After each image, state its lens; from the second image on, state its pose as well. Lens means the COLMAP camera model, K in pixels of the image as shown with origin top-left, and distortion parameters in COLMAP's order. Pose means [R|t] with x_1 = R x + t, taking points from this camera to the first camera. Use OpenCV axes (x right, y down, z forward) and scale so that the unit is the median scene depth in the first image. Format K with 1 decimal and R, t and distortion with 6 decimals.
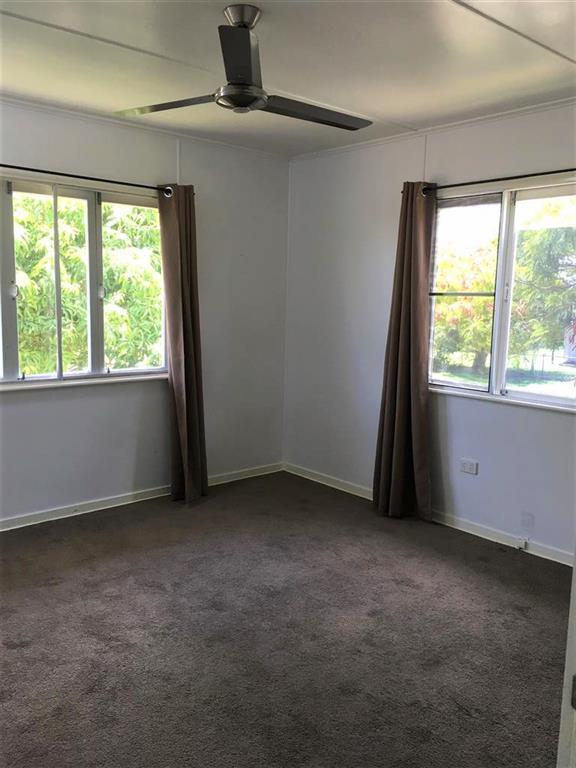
lens RADIAL K [[657.5, 0, 288.1], [0, 657.5, 385.7], [0, 0, 1]] dist [0.051346, -0.054288]
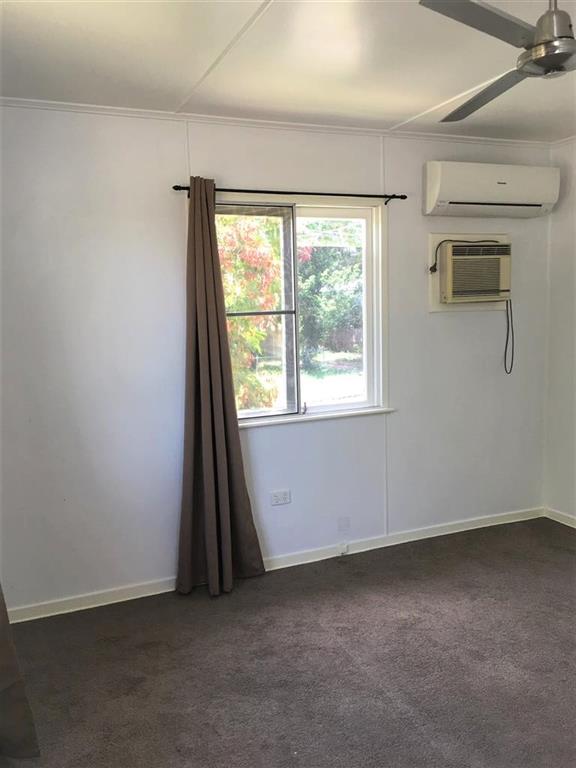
lens RADIAL K [[657.5, 0, 288.3], [0, 657.5, 382.6], [0, 0, 1]] dist [0.051346, -0.054288]
pose [[0.300547, -0.142008, 0.943136, -0.600797], [0.170656, 0.980902, 0.093311, -0.125955], [-0.938375, 0.132908, 0.319041, 0.708455]]
